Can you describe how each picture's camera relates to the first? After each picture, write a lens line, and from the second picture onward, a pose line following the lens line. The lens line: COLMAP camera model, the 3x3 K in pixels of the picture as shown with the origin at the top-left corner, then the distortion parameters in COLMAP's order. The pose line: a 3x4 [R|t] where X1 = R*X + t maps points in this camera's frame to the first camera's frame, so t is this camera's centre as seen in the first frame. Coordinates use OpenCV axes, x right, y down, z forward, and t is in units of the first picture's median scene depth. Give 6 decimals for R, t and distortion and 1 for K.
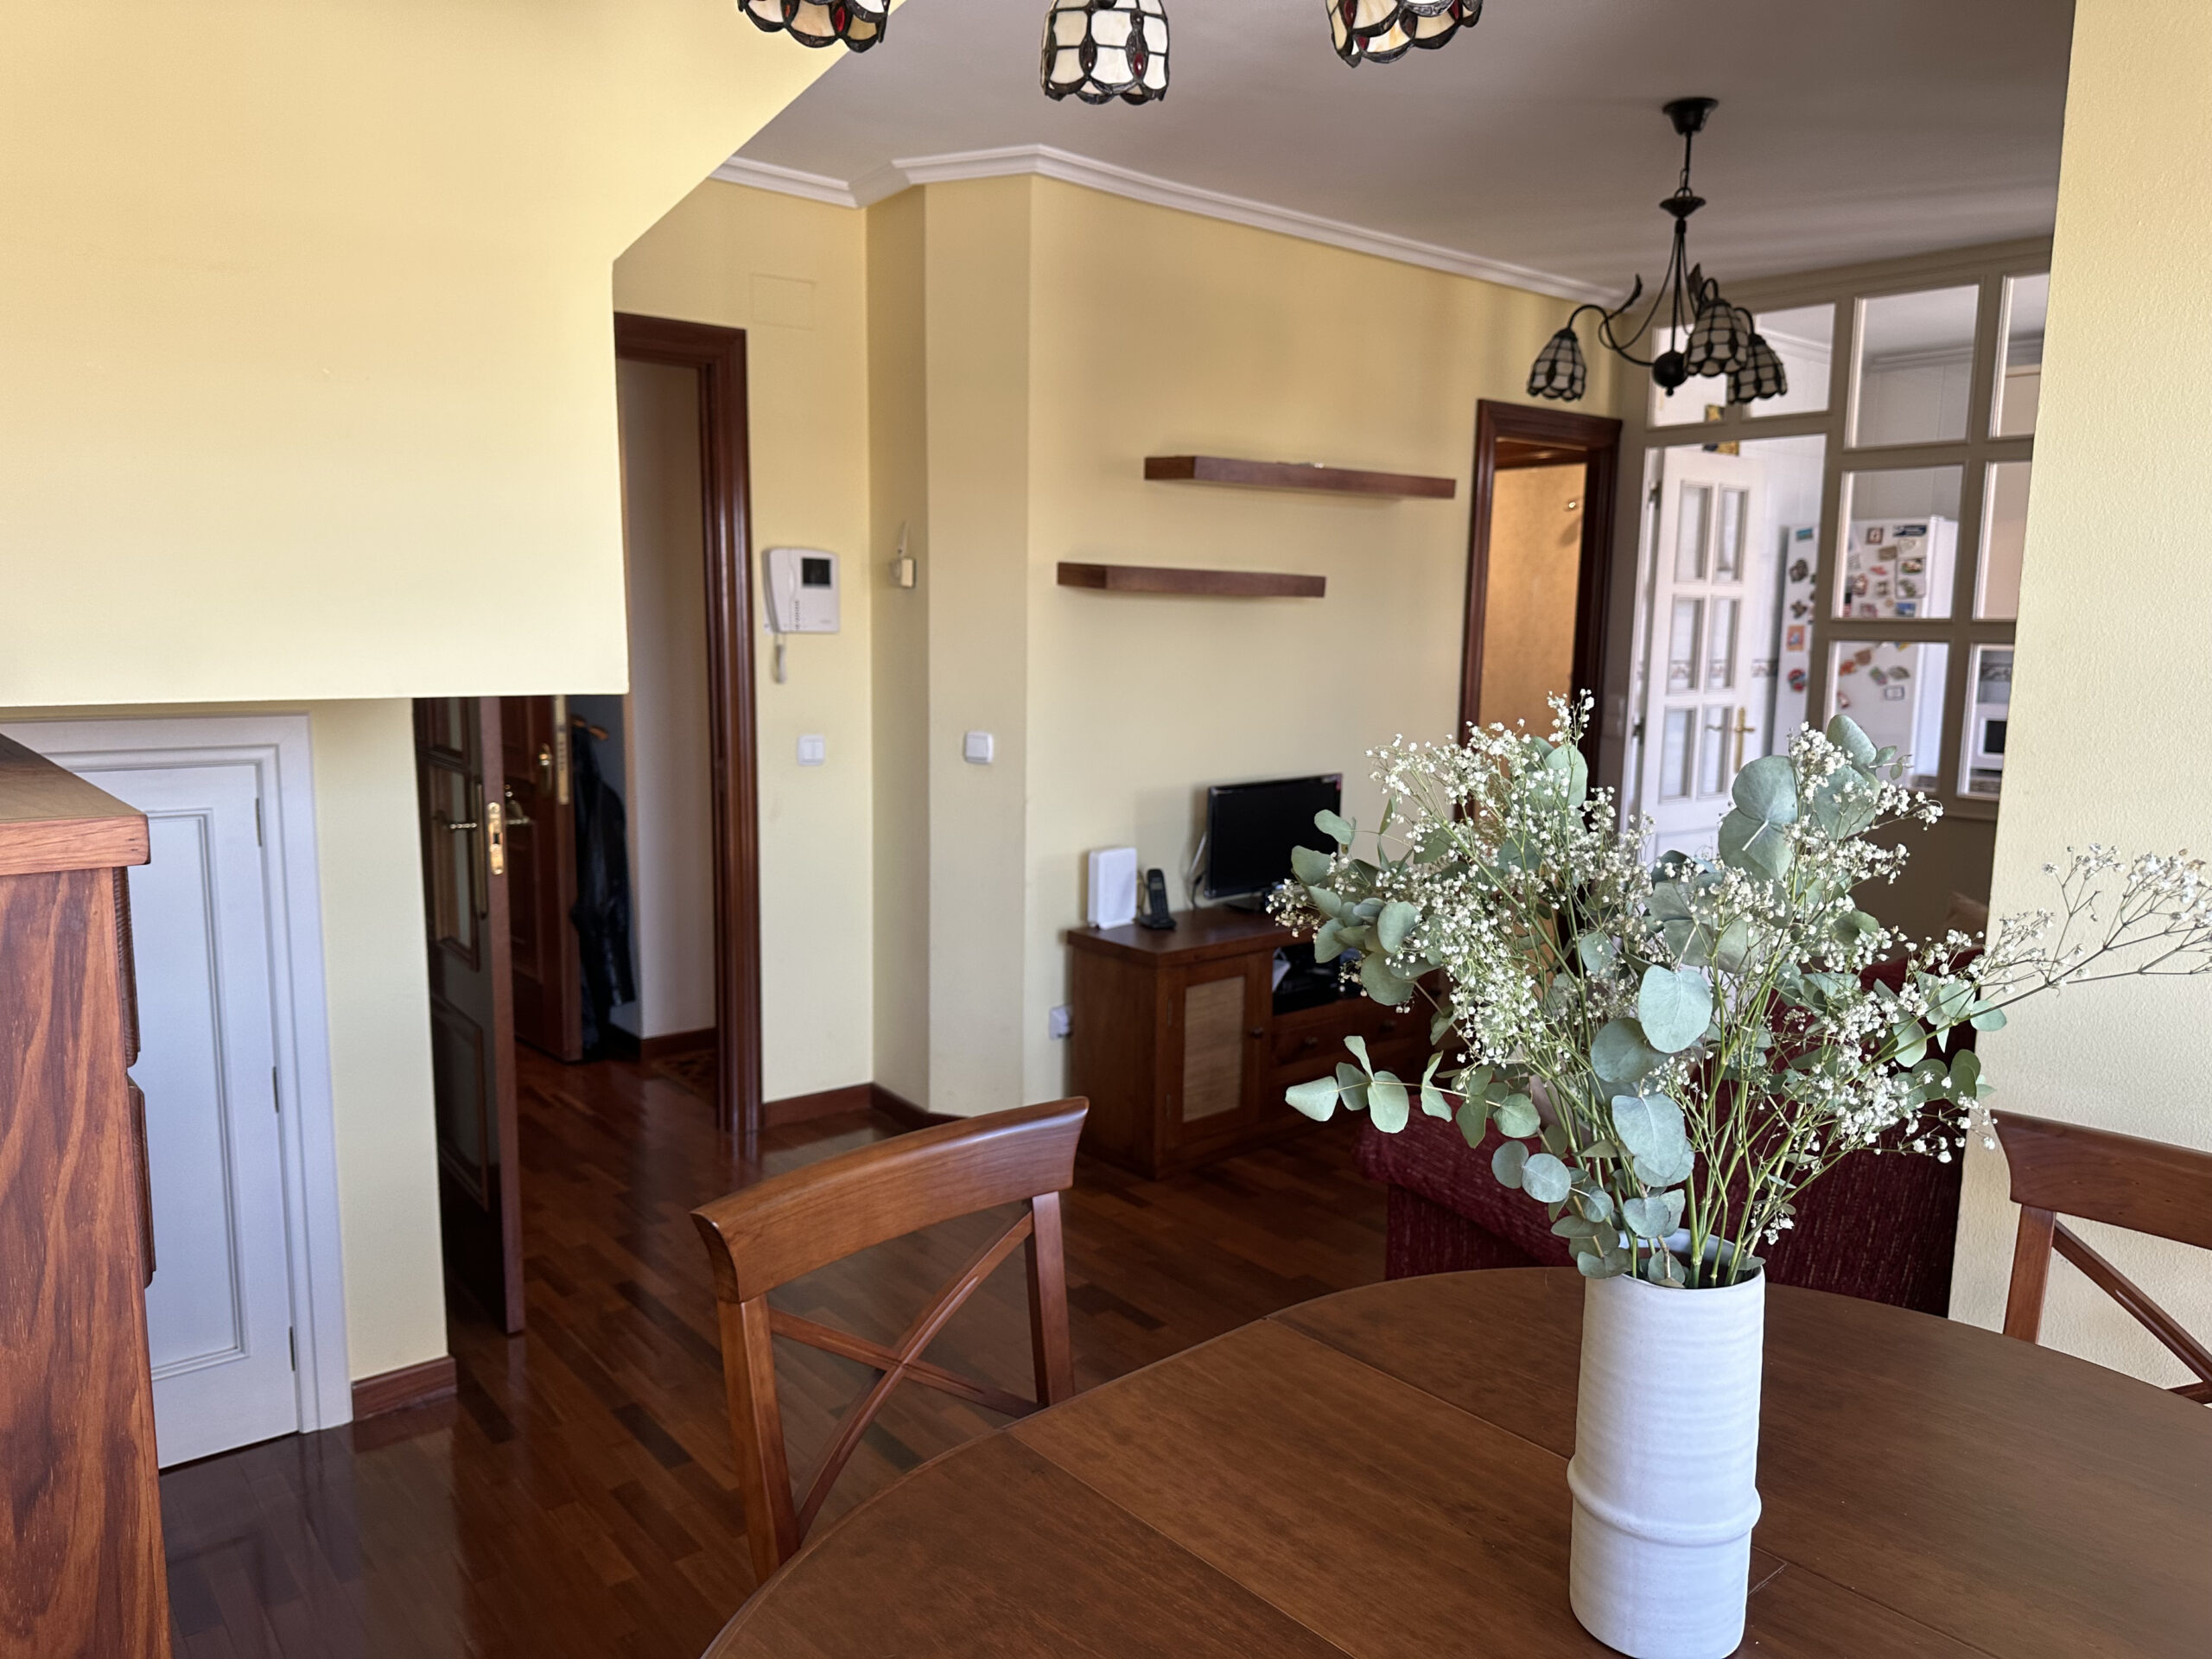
lens RADIAL K [[1564.2, 0, 1105.7], [0, 1564.2, 833.4], [0, 0, 1]] dist [0.056671, -0.059620]
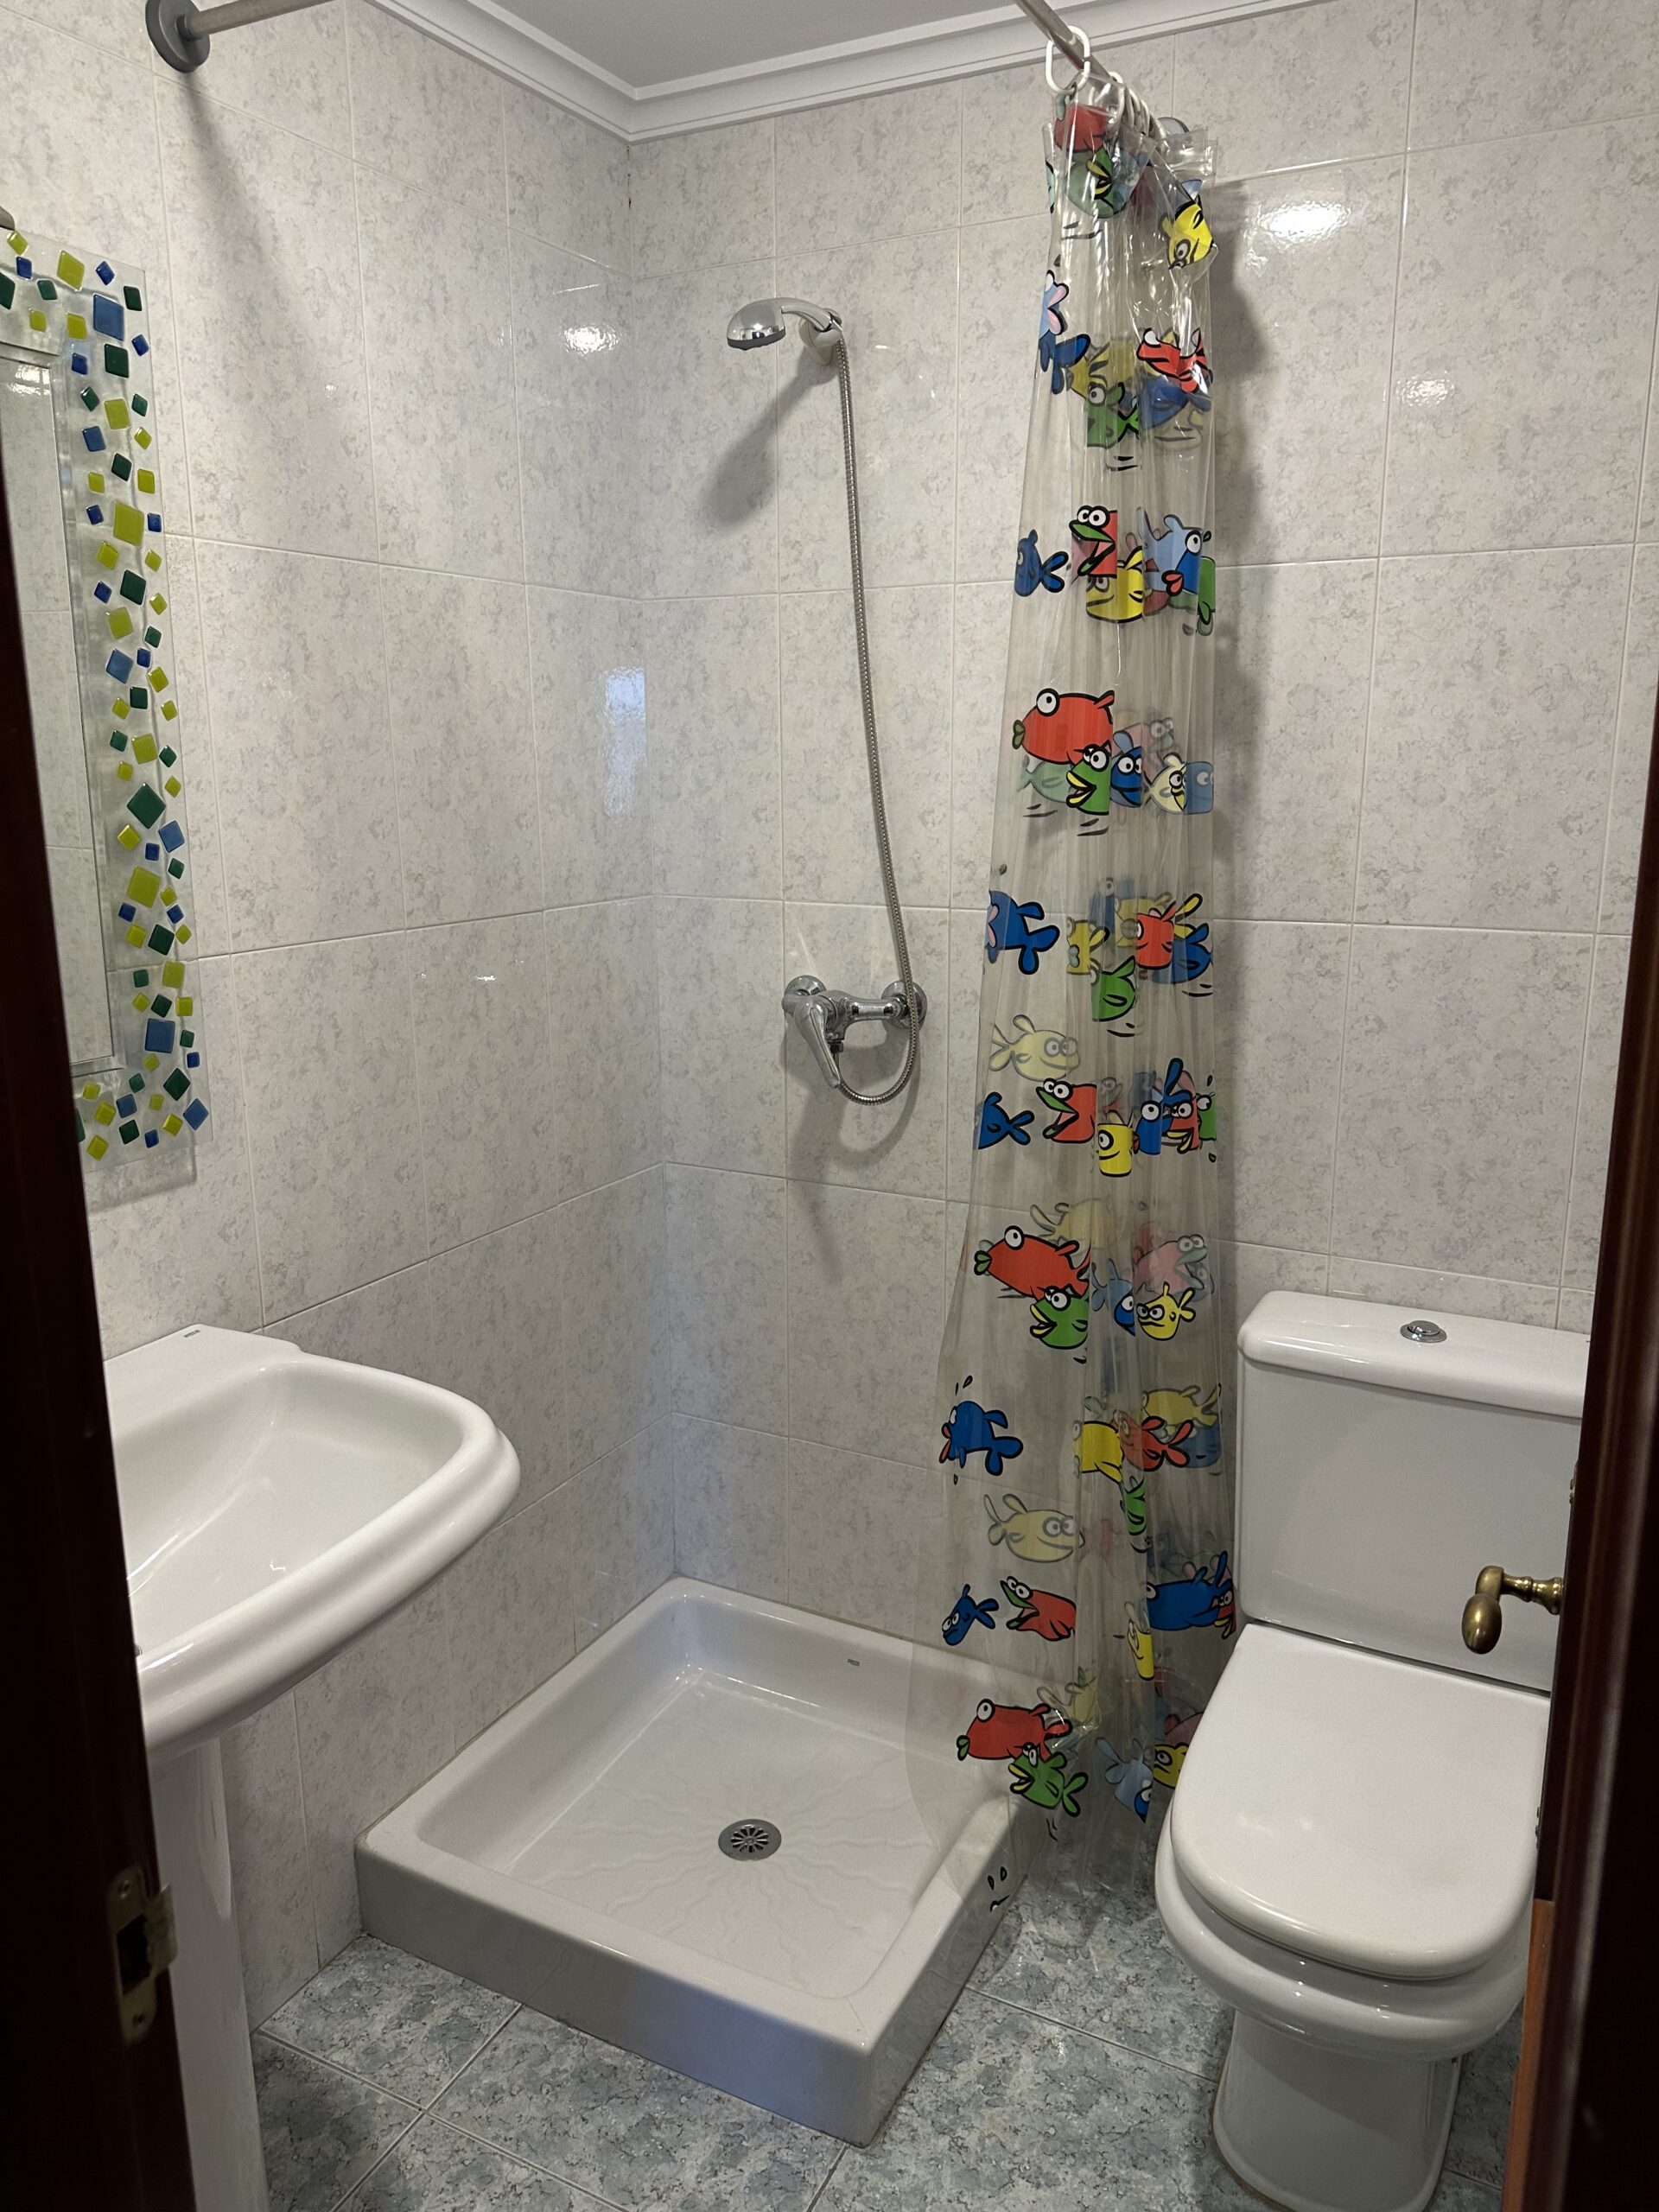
lens RADIAL K [[1564.2, 0, 831.6], [0, 1564.2, 1105.9], [0, 0, 1]] dist [0.056671, -0.059620]
pose [[0.920586, -0.117789, 0.372353, 0.193694], [0.086082, 0.991184, 0.100723, -0.107427], [-0.380935, -0.060671, 0.922609, 0.730068]]
